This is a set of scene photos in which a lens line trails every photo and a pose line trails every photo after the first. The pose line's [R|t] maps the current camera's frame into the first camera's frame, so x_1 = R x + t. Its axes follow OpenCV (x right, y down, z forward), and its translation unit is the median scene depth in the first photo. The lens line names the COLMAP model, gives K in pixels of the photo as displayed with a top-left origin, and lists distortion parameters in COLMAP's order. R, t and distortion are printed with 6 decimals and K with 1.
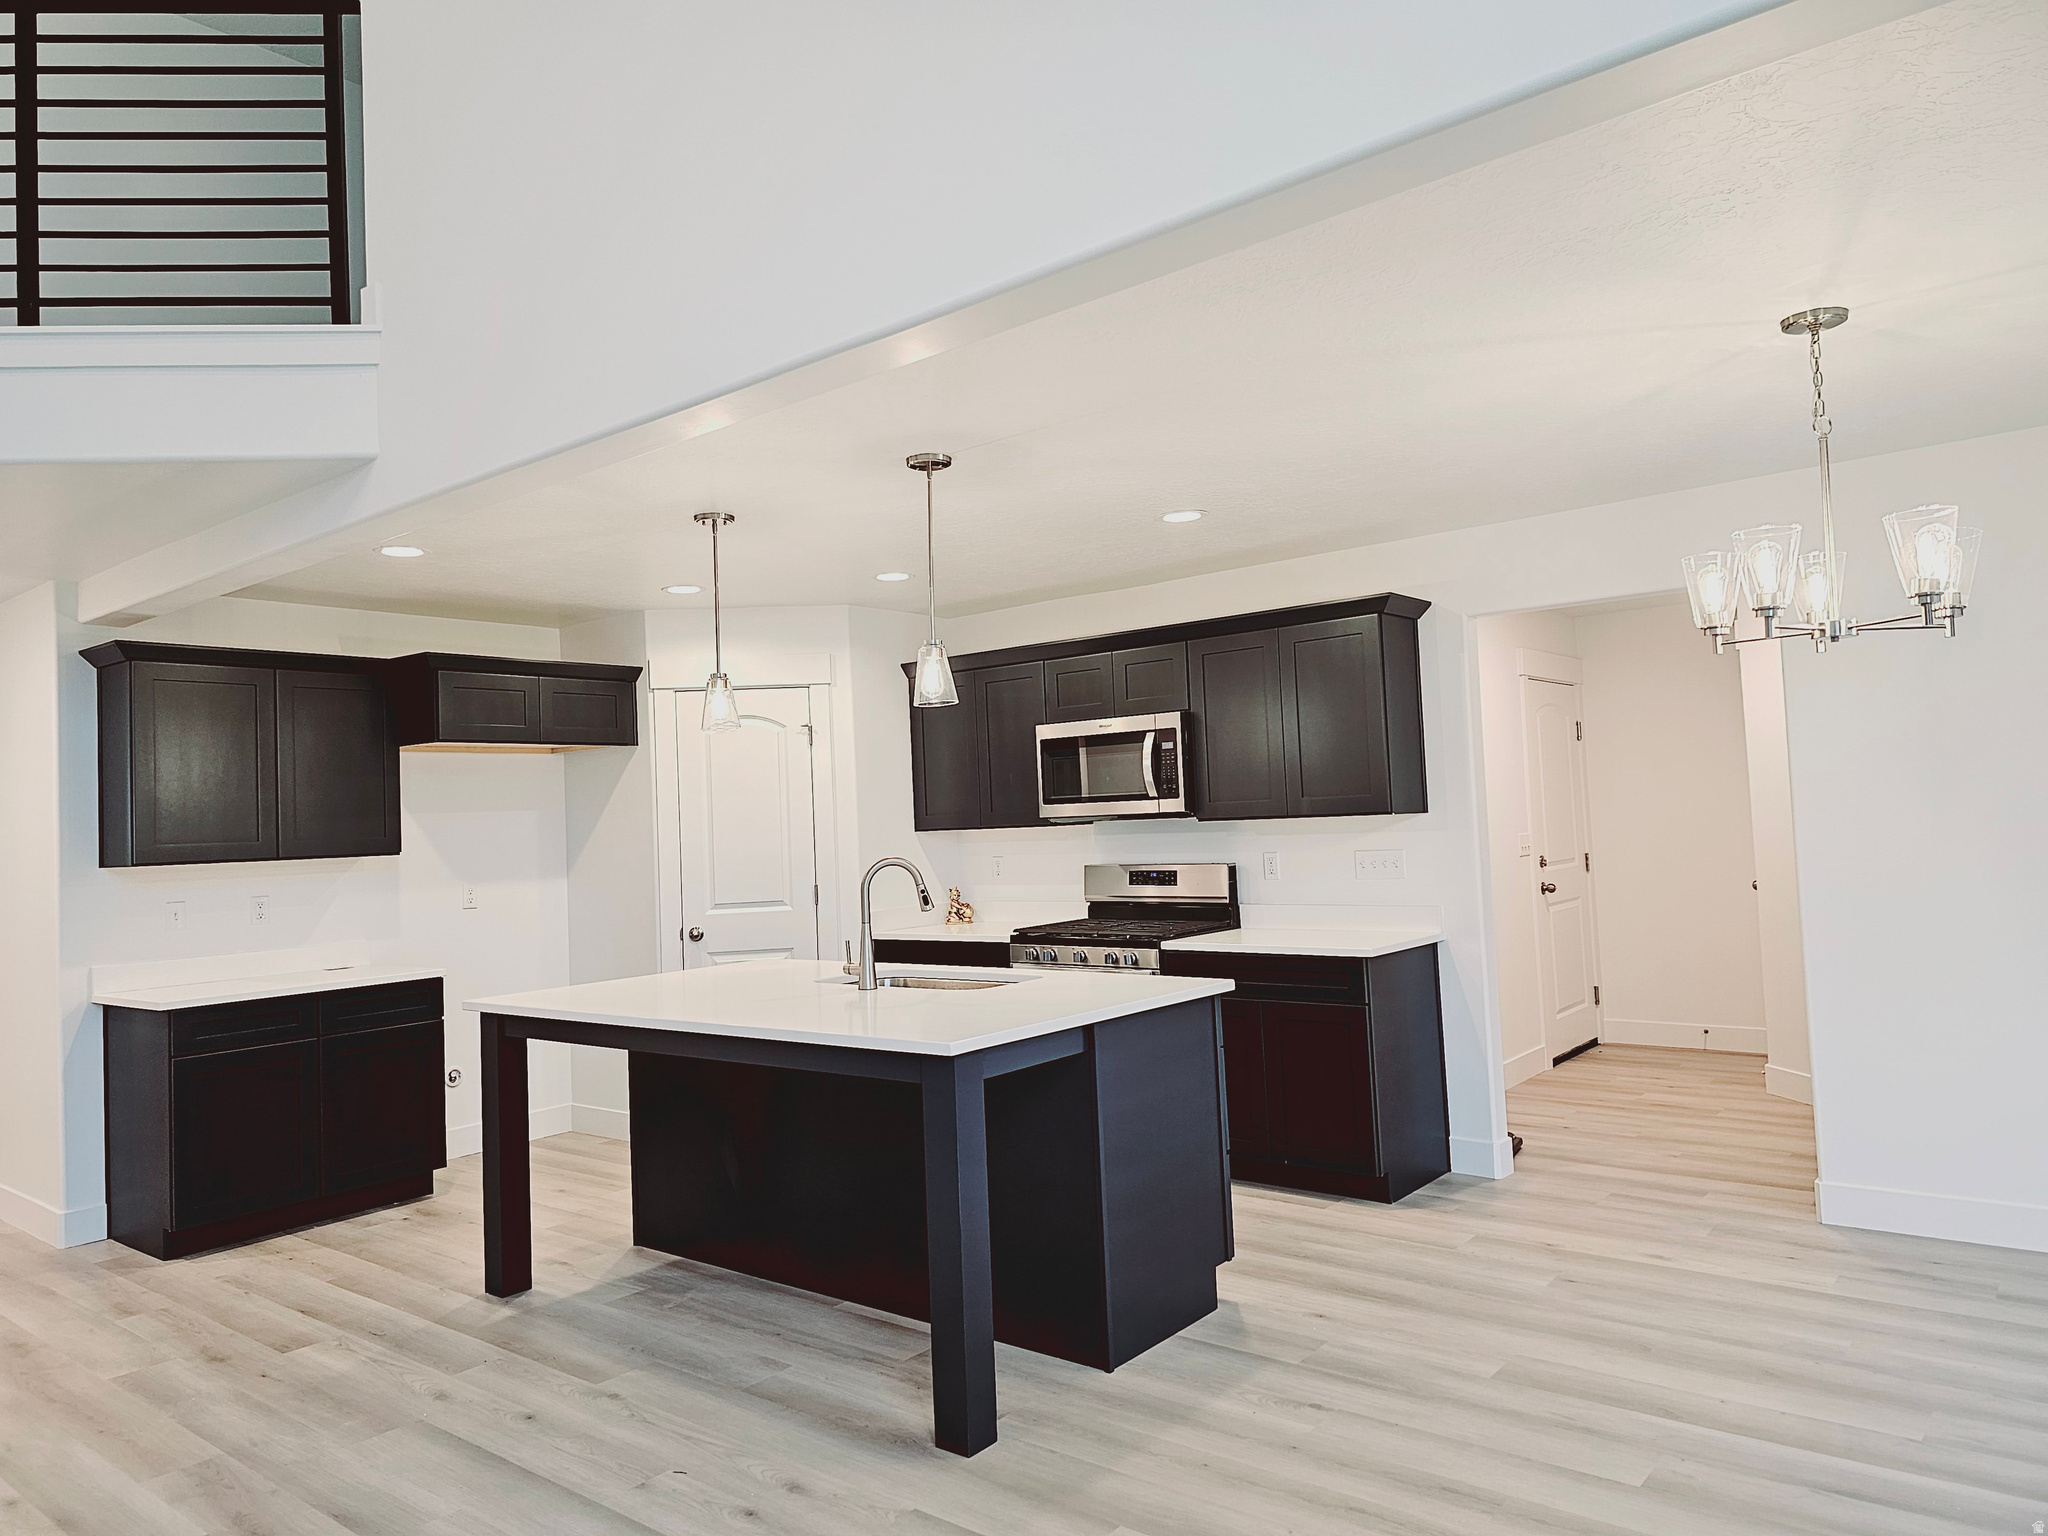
lens RADIAL K [[1373.2, 0, 1014.0], [0, 1373.2, 755.2], [0, 0, 1]] dist [0.066189, -0.054649]
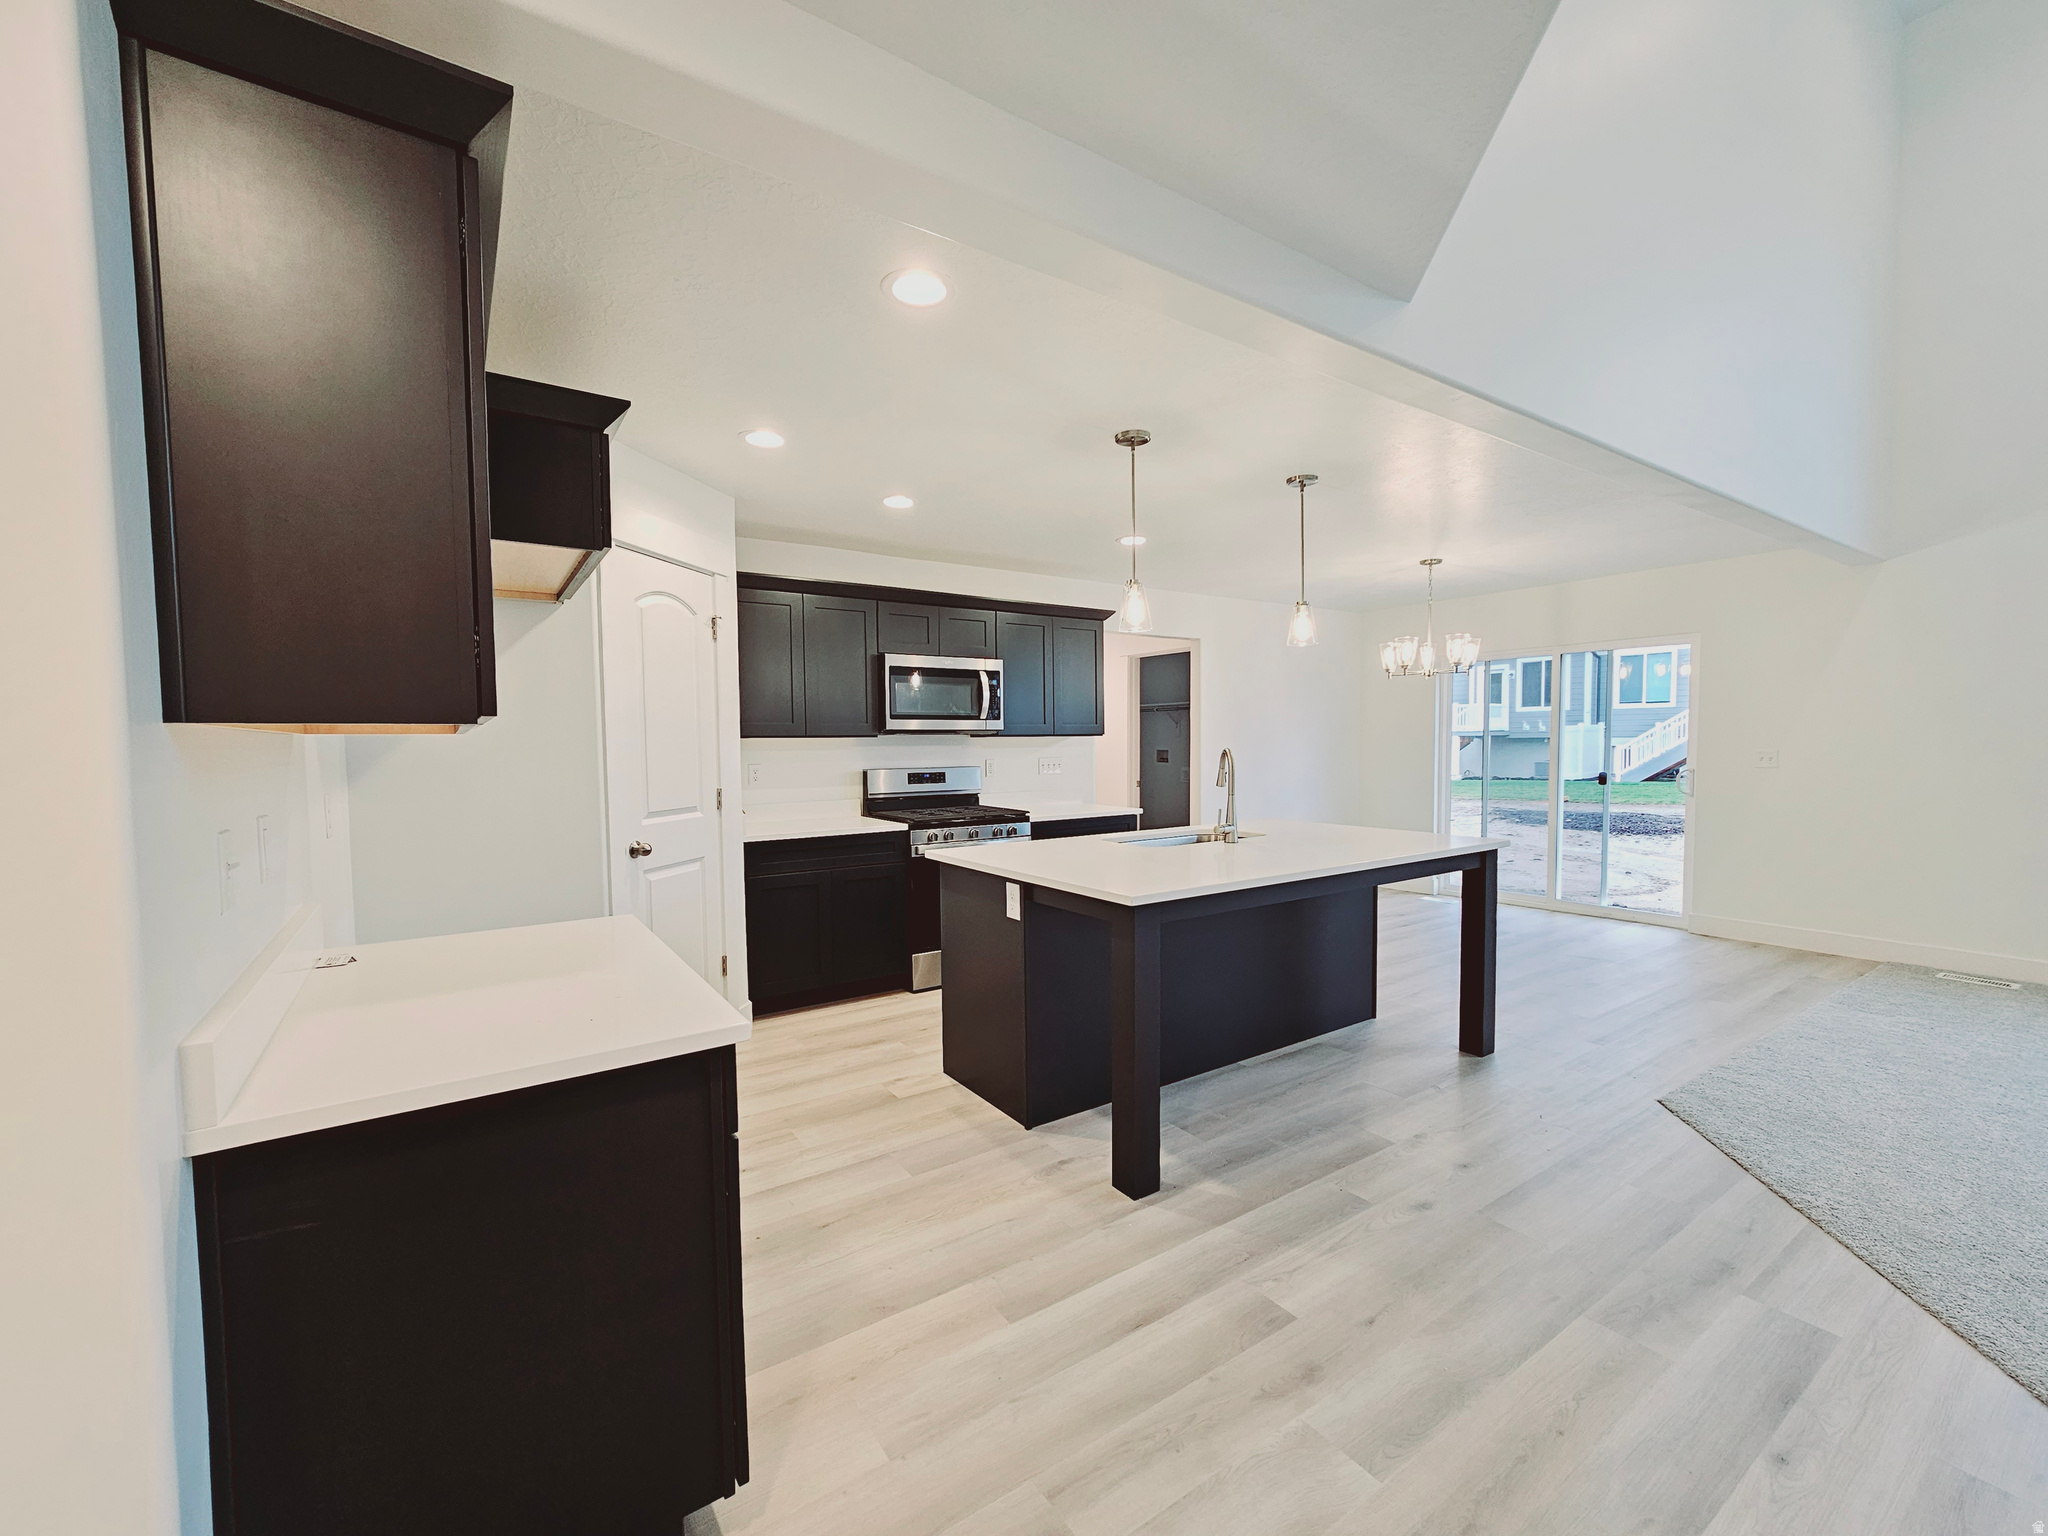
lens RADIAL K [[838.0, 0, 1019.8], [0, 838.0, 788.3], [0, 0, 1]] dist [-0.001652, -0.000208]
pose [[0.285608, -0.013949, 0.958245, -0.836582], [-0.048895, 0.998380, 0.029107, 0.087738], [-0.957098, -0.055167, 0.284463, 0.832825]]
